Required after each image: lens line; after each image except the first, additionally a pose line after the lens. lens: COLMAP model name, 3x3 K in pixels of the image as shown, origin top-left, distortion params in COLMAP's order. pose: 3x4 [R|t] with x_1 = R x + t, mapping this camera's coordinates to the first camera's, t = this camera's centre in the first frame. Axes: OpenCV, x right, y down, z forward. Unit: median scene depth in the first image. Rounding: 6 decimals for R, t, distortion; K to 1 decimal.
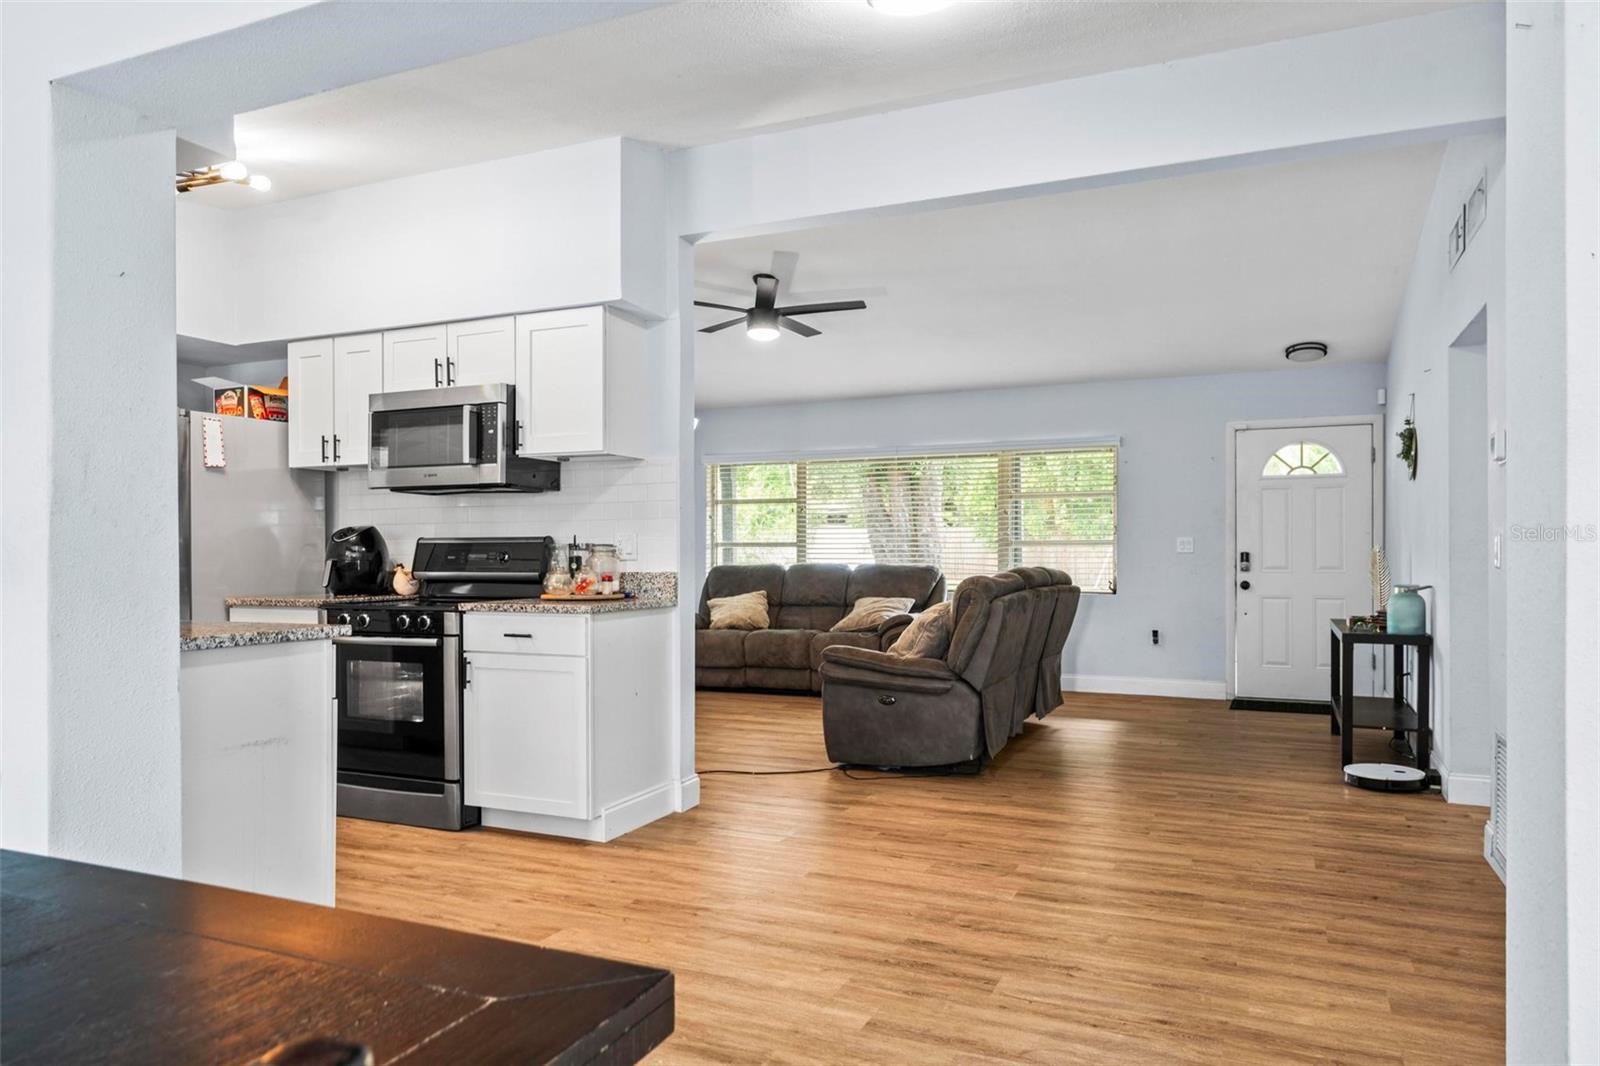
lens RADIAL K [[1060.4, 0, 808.4], [0, 1060.4, 550.7], [0, 0, 1]] dist [0.002528, -0.000019]
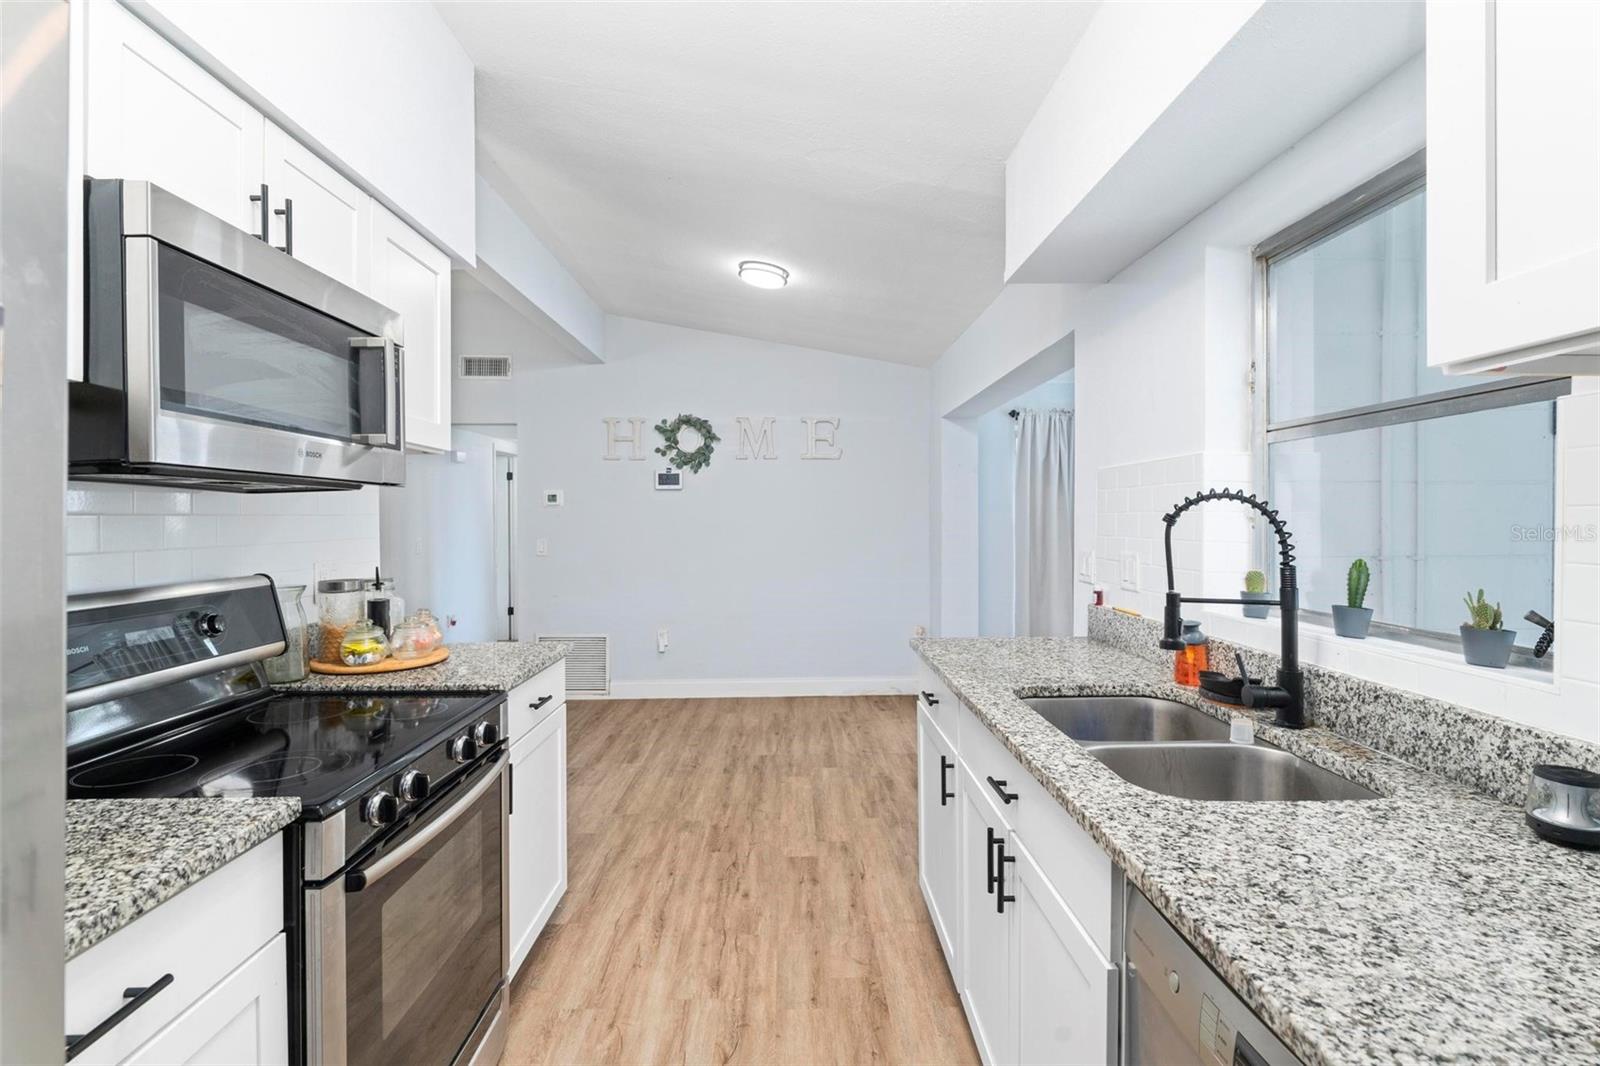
lens RADIAL K [[737.1, 0, 800.0], [0, 737.1, 533.0], [0, 0, 1]] dist [0.000250, -0.000018]
pose [[-0.423084, -0.007856, 0.906056, -0.947301], [0.008417, 0.999885, 0.012599, -0.051656], [-0.906051, 0.012957, -0.422969, 1.218331]]
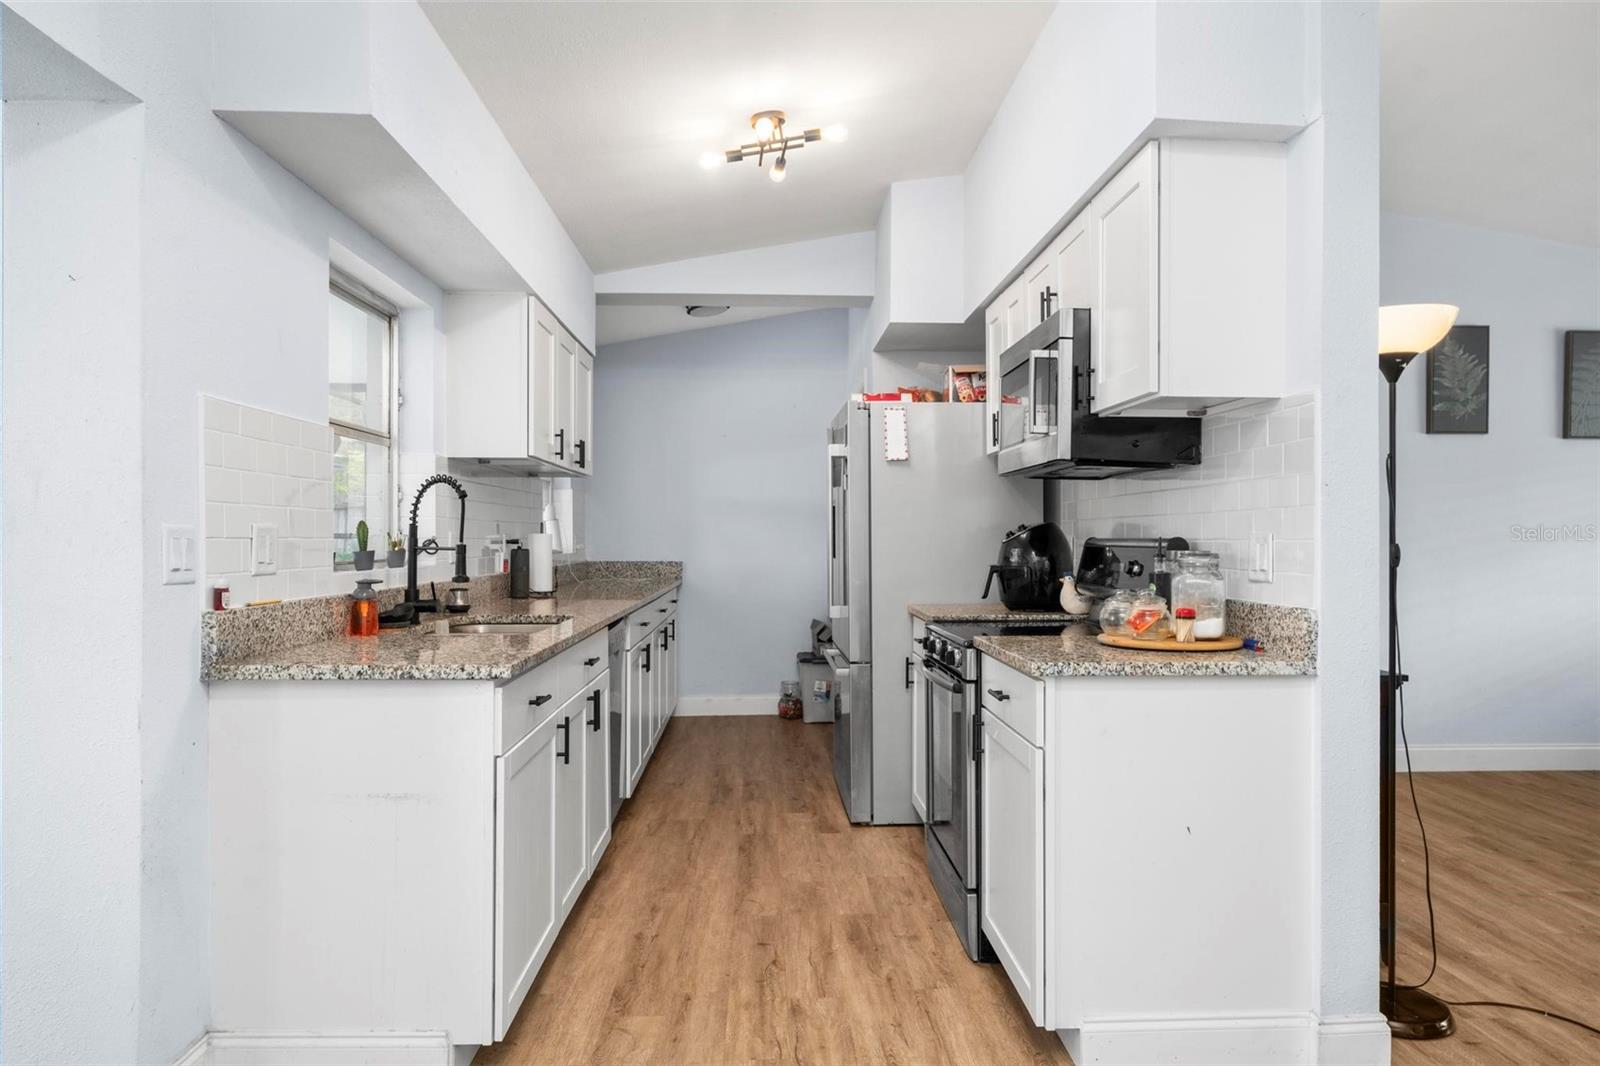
lens RADIAL K [[1044.5, 0, 800.0], [0, 1044.5, 533.0], [0, 0, 1]] dist [0.001785, 0.000698]
pose [[0.444174, 0.000461, -0.895941, 0.280891], [-0.002194, 0.999997, -0.000573, -0.021176], [0.895938, 0.002220, 0.444173, 0.705685]]
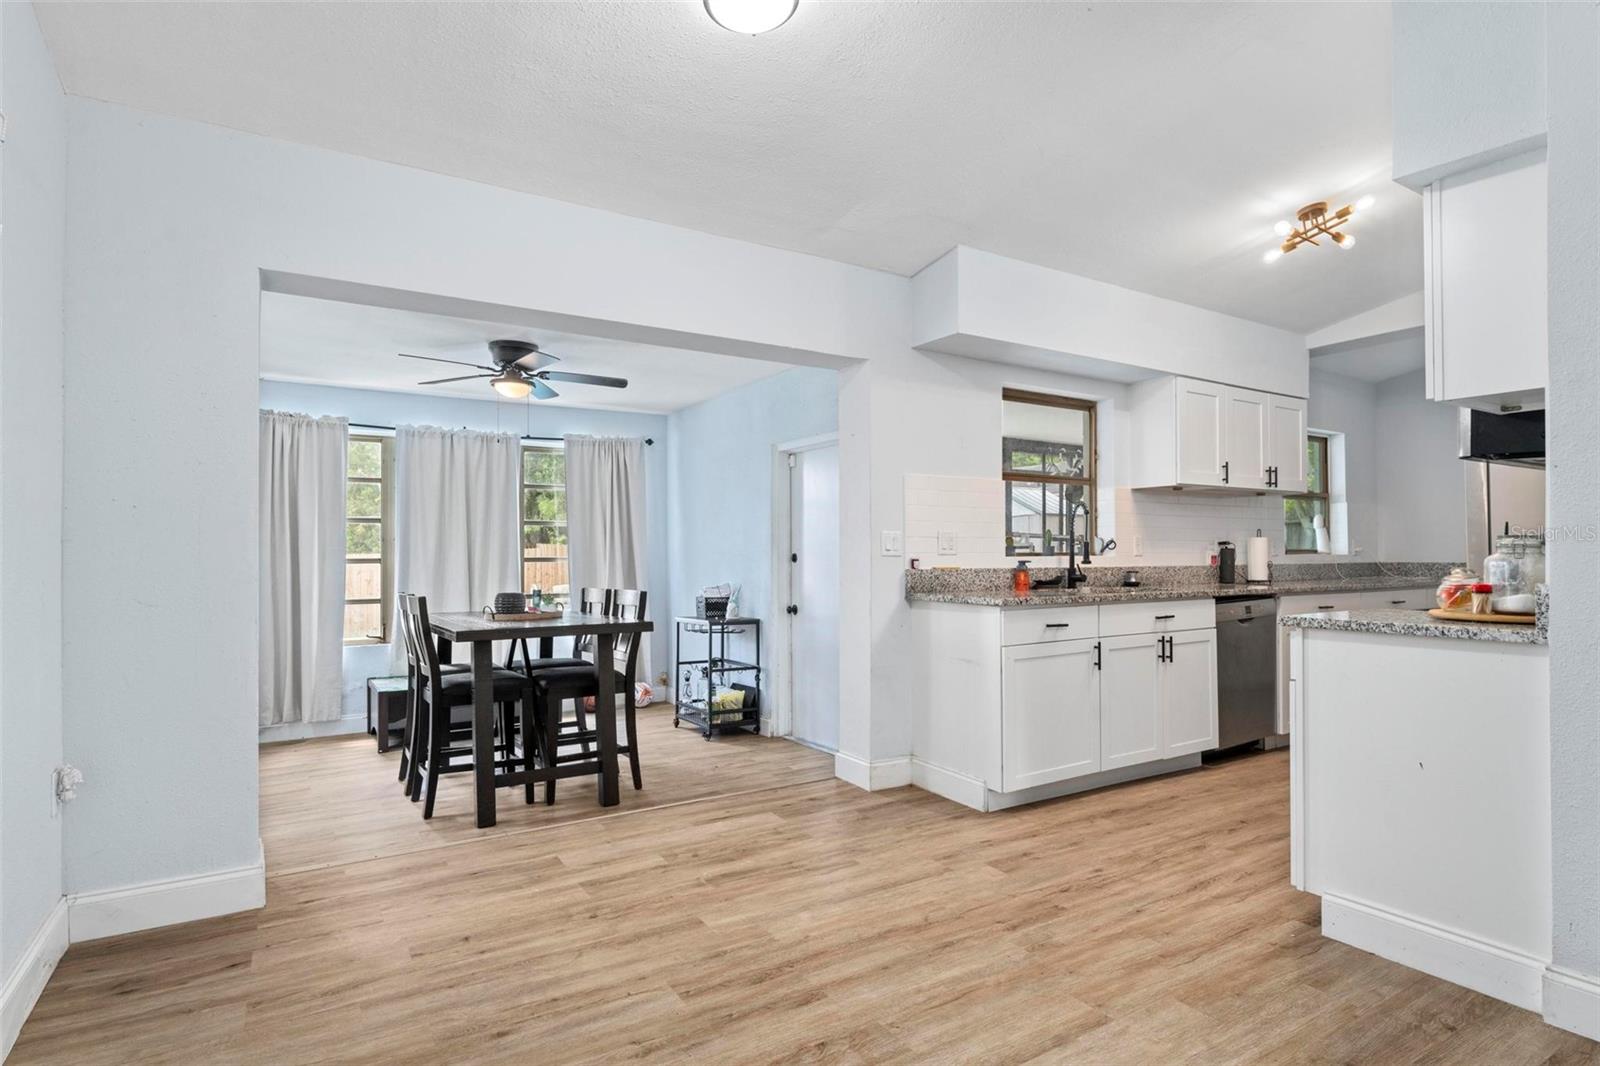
lens RADIAL K [[831.1, 0, 809.6], [0, 831.1, 549.3], [0, 0, 1]] dist [-0.002895, -0.000223]
pose [[-0.560692, -0.000315, -0.828024, 0.575032], [0.004728, 0.999982, -0.003583, 0.002331], [0.828011, -0.005924, -0.560681, 1.186935]]
